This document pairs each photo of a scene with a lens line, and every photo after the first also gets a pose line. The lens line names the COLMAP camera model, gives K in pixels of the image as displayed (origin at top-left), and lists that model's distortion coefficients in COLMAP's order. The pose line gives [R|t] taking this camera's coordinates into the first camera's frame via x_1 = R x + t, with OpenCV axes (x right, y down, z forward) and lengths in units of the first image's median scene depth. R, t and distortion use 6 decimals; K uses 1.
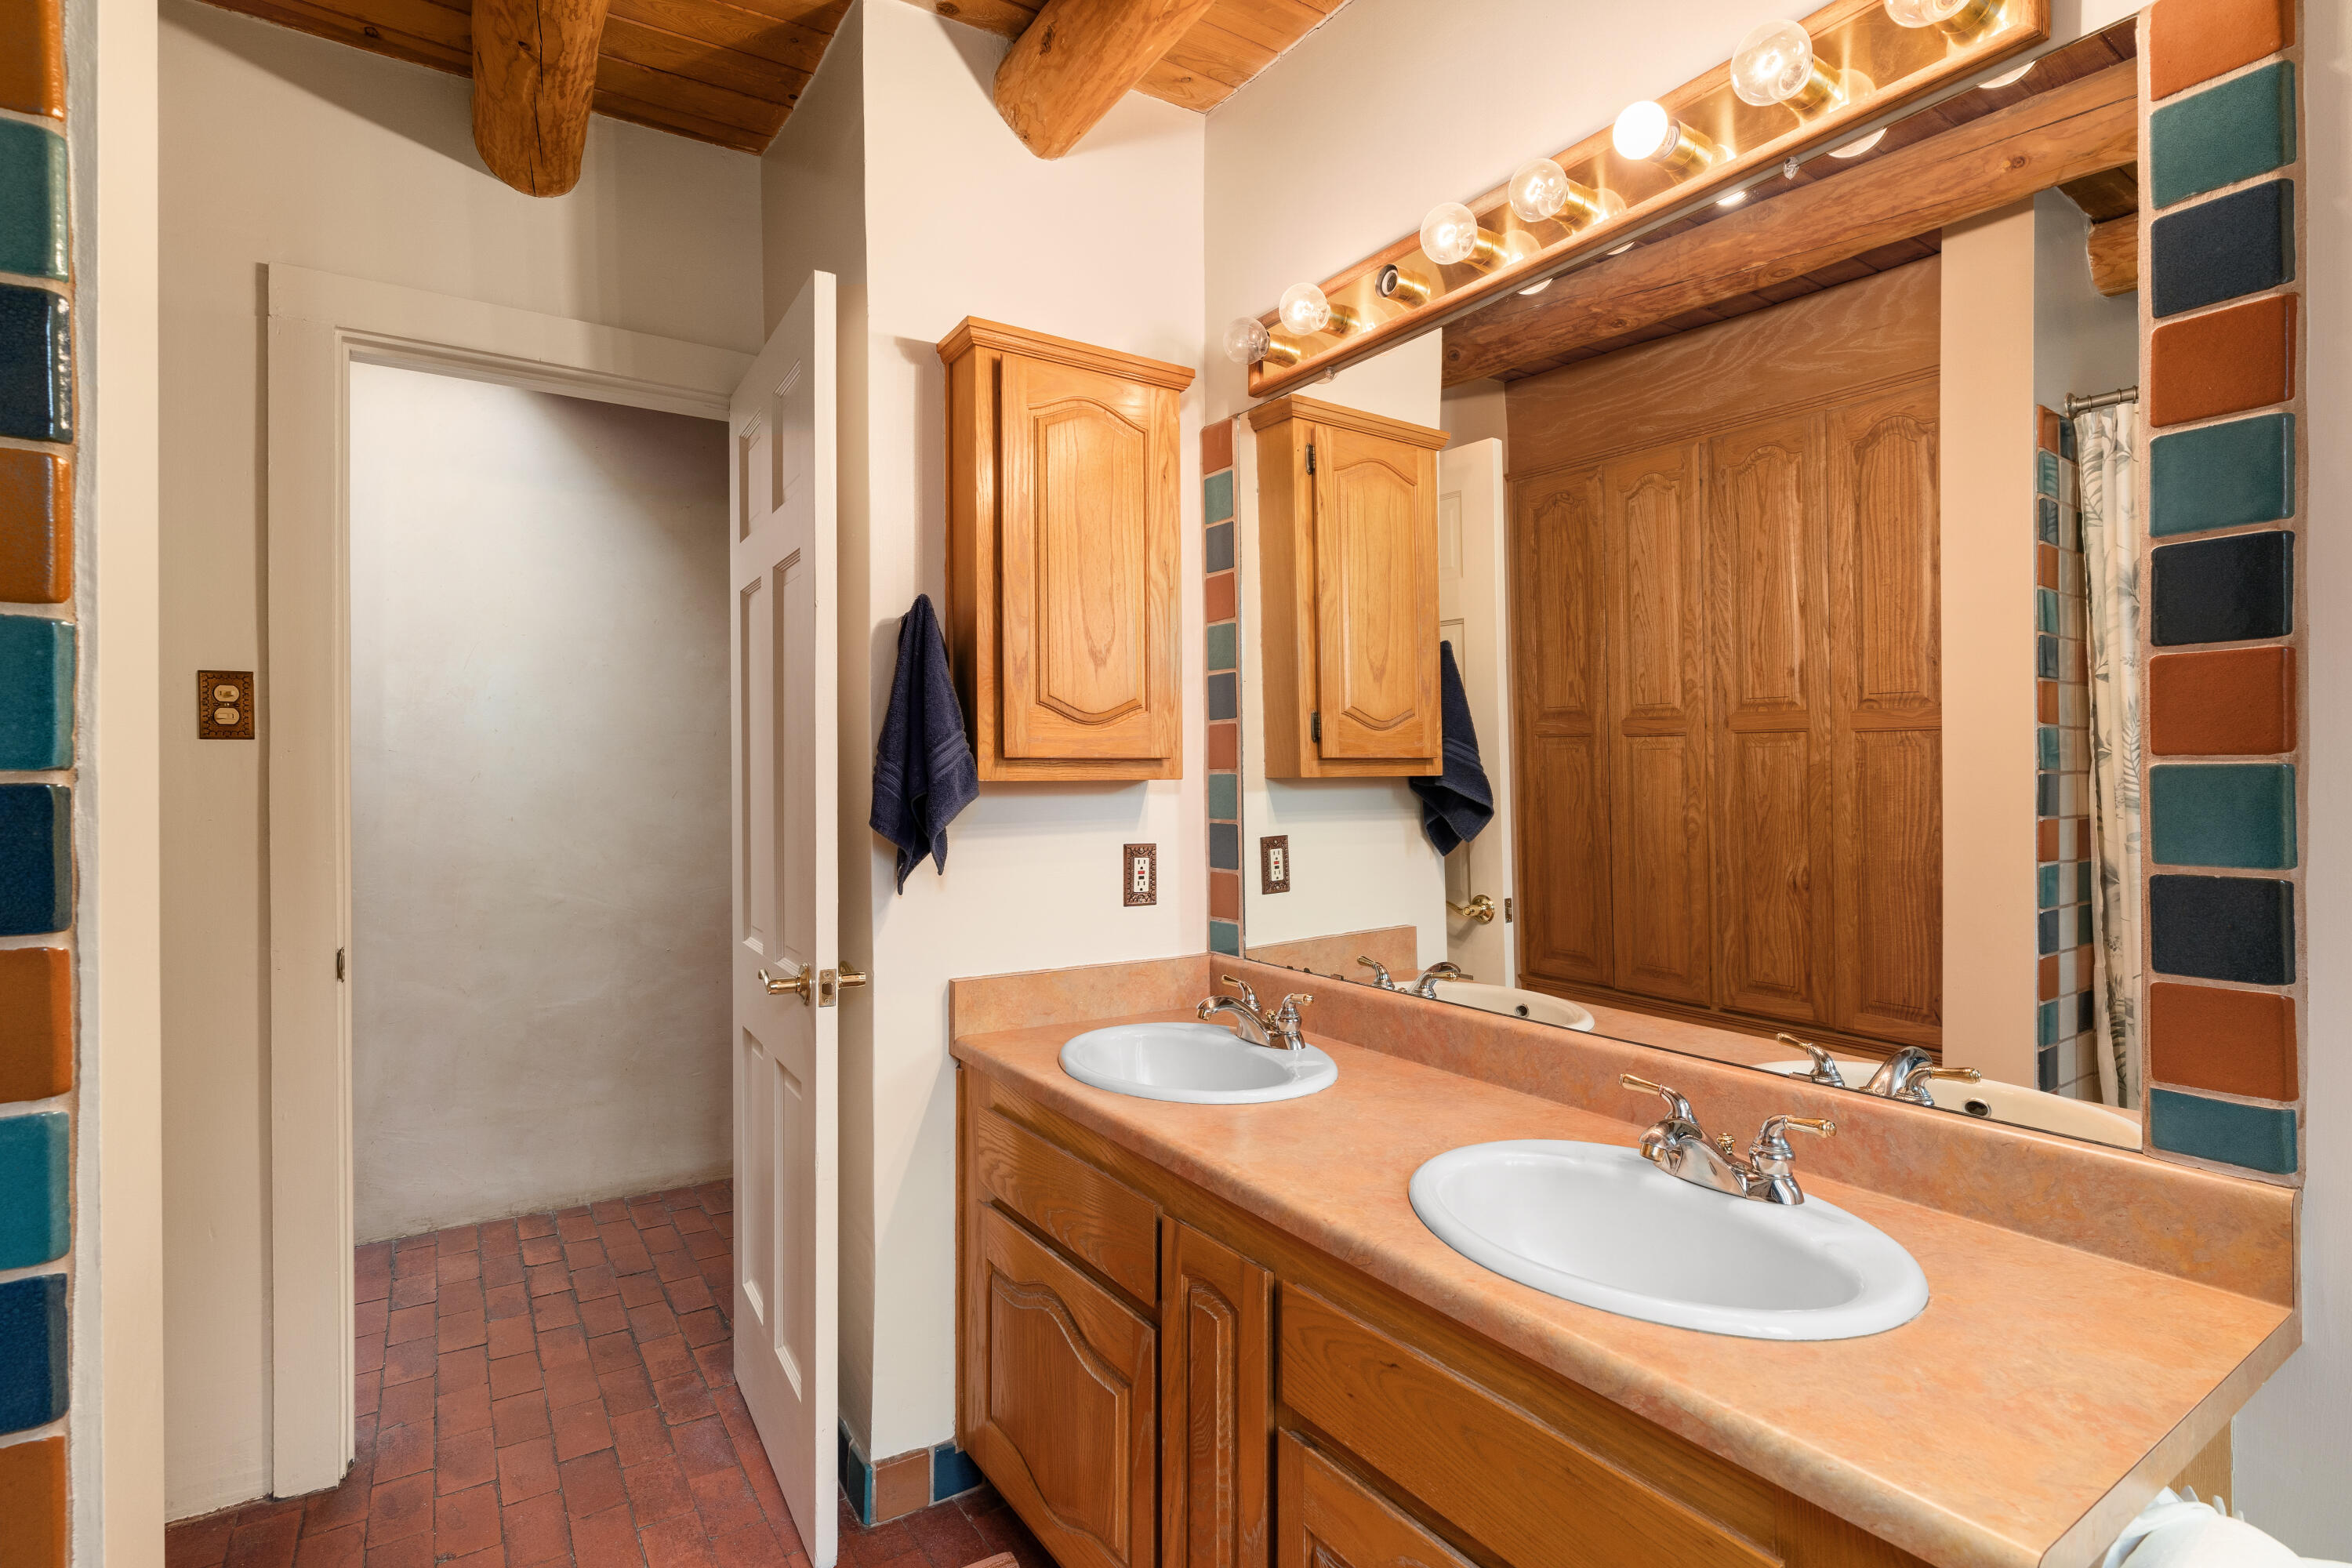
lens RADIAL K [[1122.6, 0, 1157.6], [0, 1122.6, 765.5], [0, 0, 1]] dist [0.000330, 0.000135]
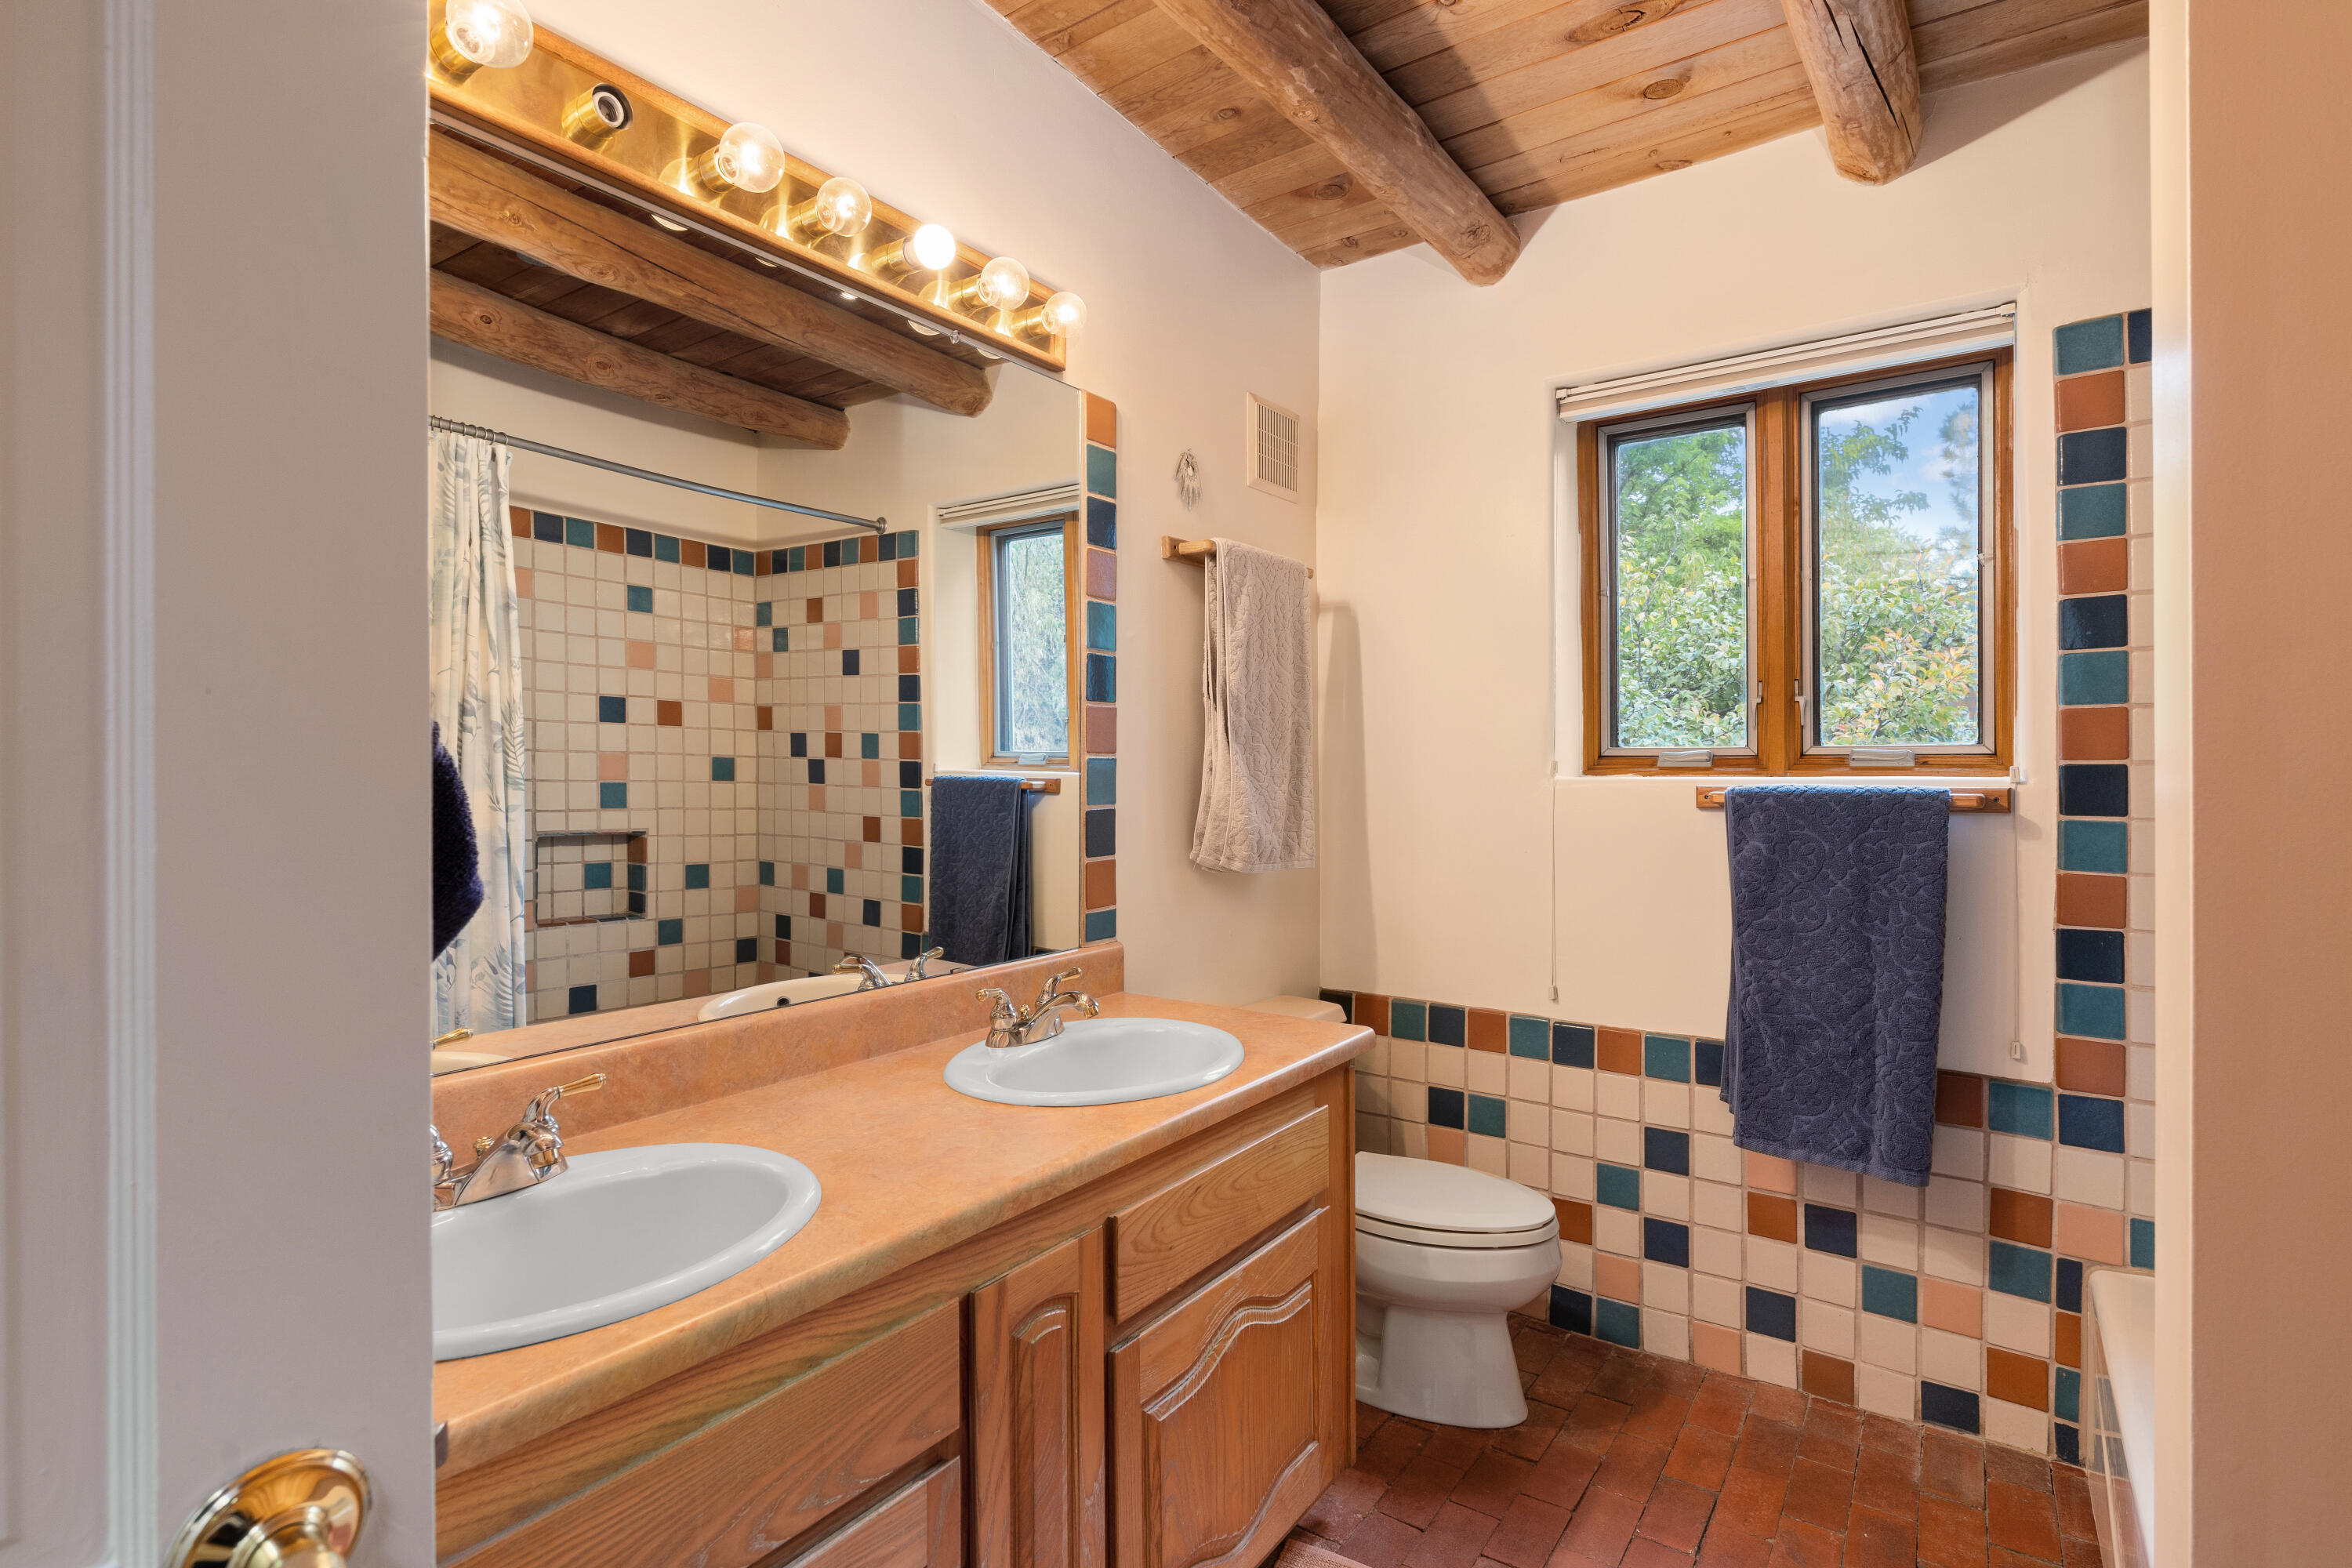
lens RADIAL K [[1122.6, 0, 1157.6], [0, 1122.6, 765.5], [0, 0, 1]] dist [0.000330, 0.000135]
pose [[-0.349920, 0.001631, 0.936778, -0.793394], [-0.004748, 0.999983, -0.003515, 0.017732], [-0.936768, -0.005678, -0.349906, 1.146985]]
